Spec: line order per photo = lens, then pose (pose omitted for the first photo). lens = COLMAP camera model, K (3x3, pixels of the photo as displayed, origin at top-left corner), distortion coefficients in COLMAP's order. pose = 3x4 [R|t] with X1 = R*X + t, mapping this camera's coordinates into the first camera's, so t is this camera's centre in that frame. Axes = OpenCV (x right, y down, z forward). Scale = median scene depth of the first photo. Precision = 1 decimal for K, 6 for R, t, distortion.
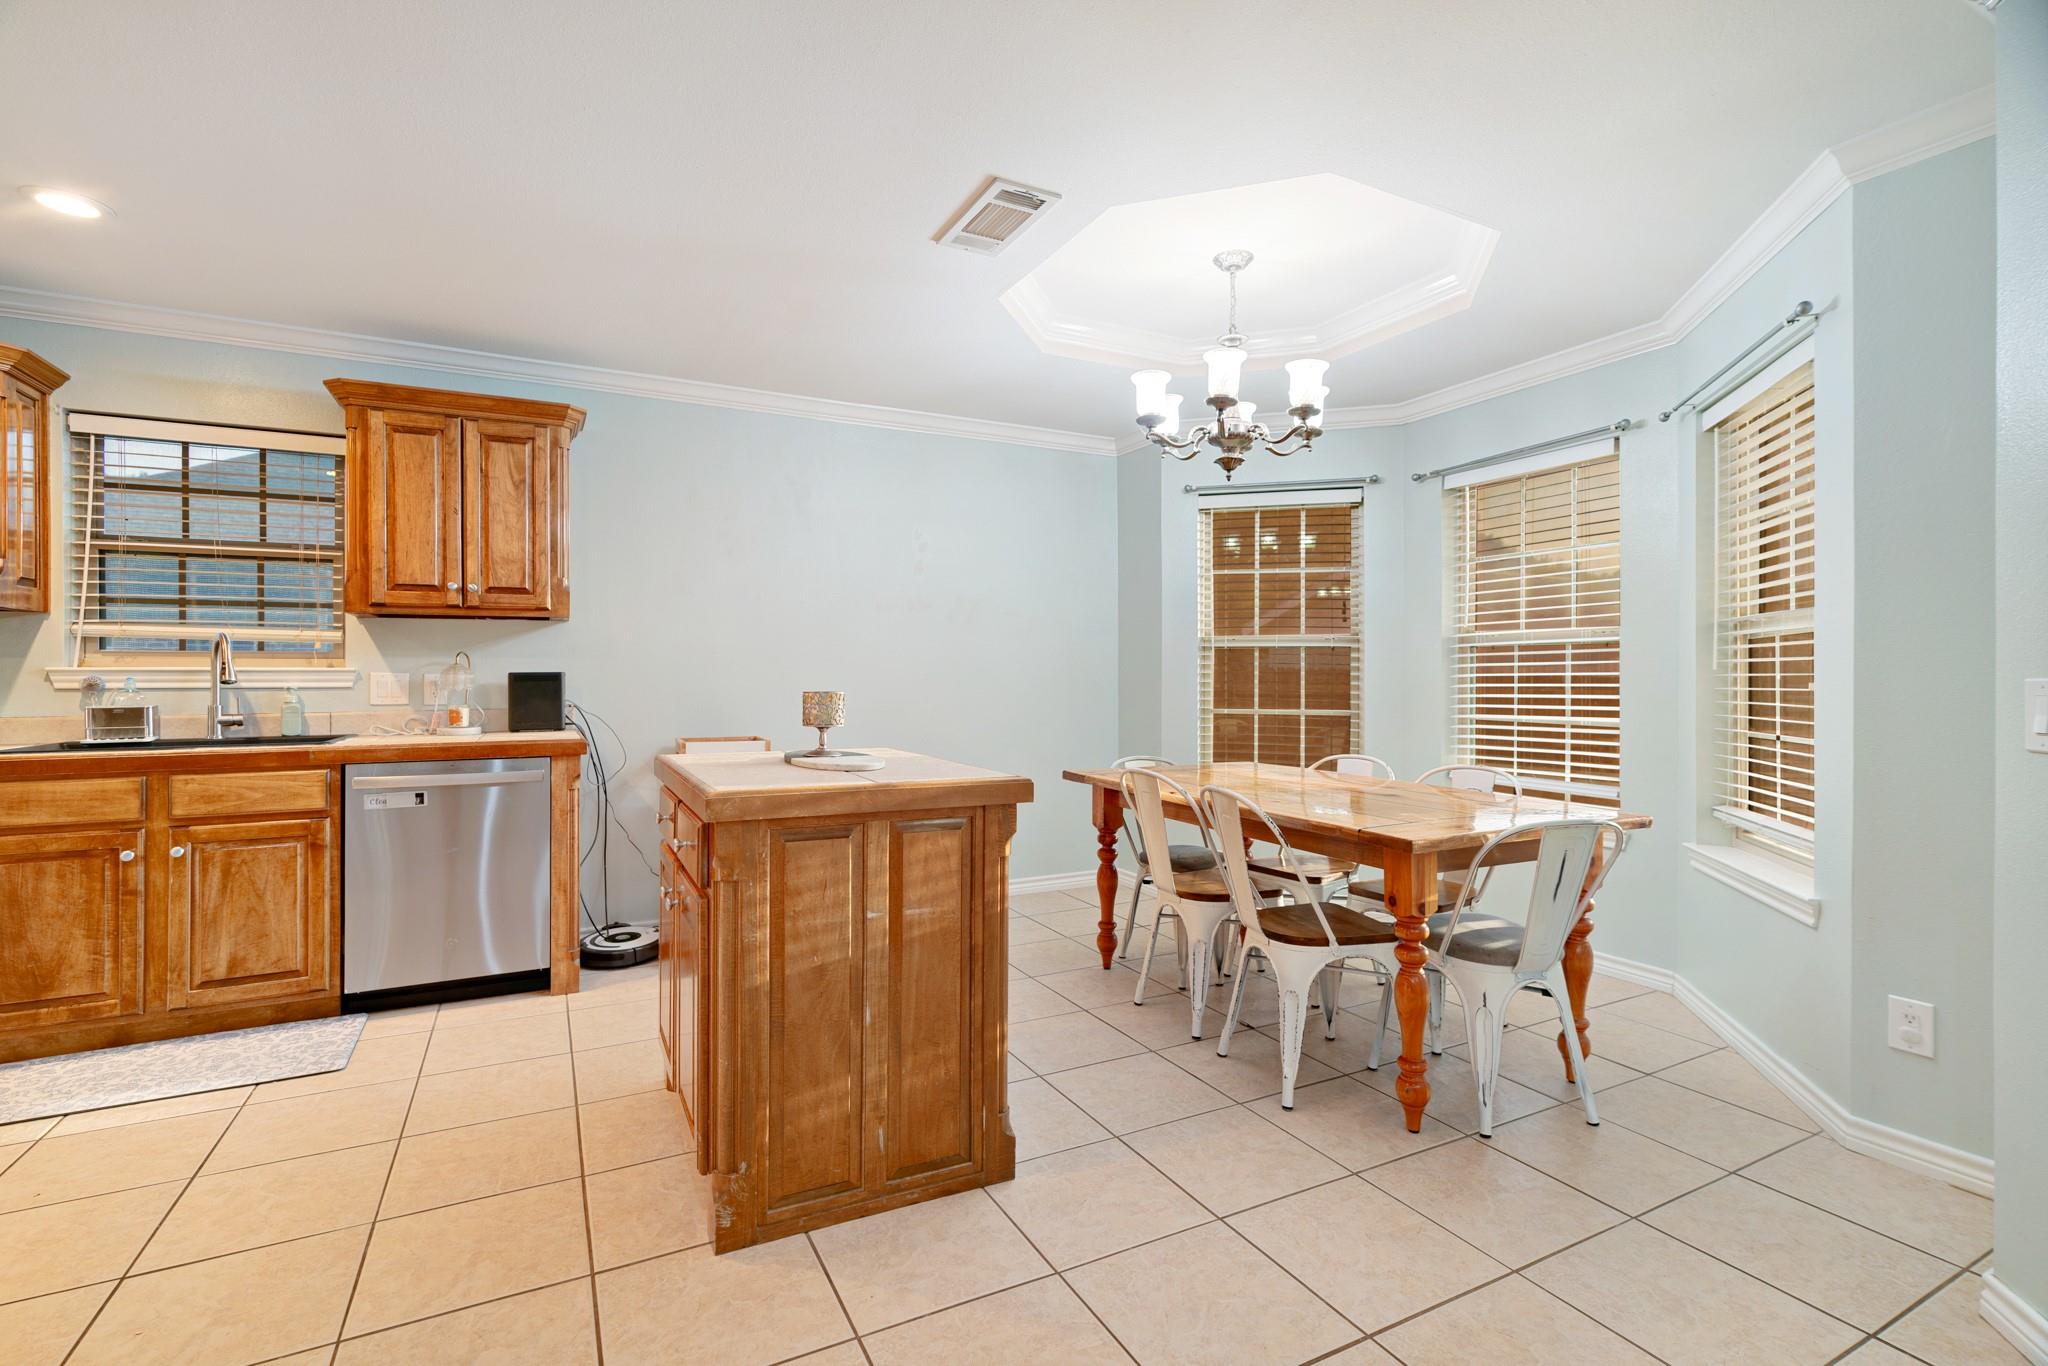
lens RADIAL K [[934.7, 0, 1024.0], [0, 934.7, 683.0], [0, 0, 1]] dist [0.001388, 0.000089]
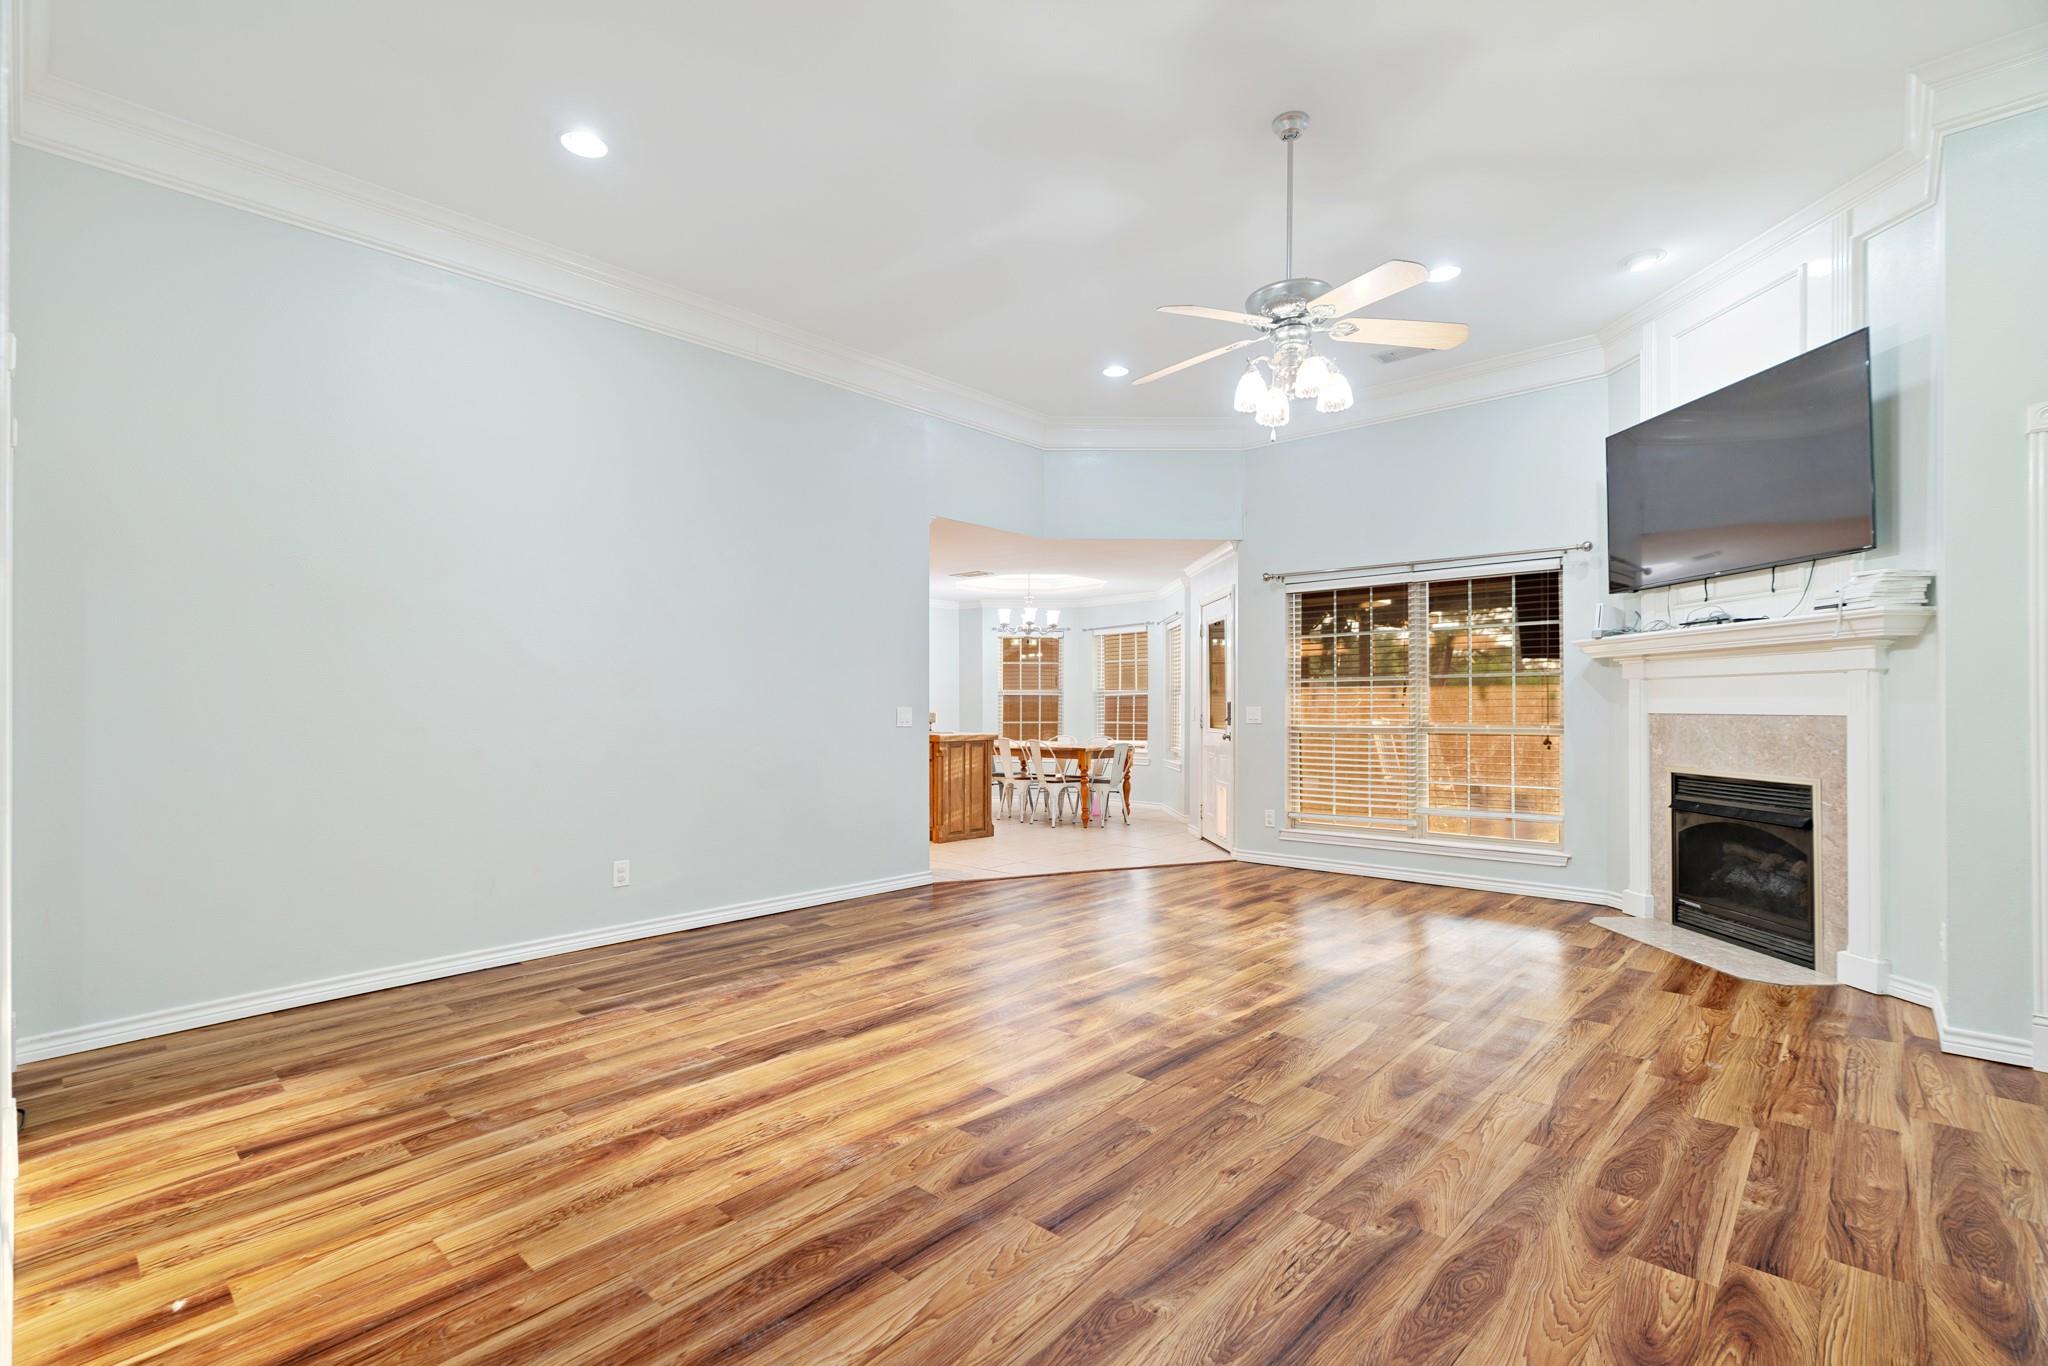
lens RADIAL K [[916.2, 0, 1024.0], [0, 916.2, 683.0], [0, 0, 1]] dist [-0.000073, -0.000003]
pose [[0.941812, 0.006527, 0.336076, -0.980829], [0.001848, 0.999696, -0.024594, -0.021684], [-0.336135, 0.023784, 0.941514, -2.223556]]
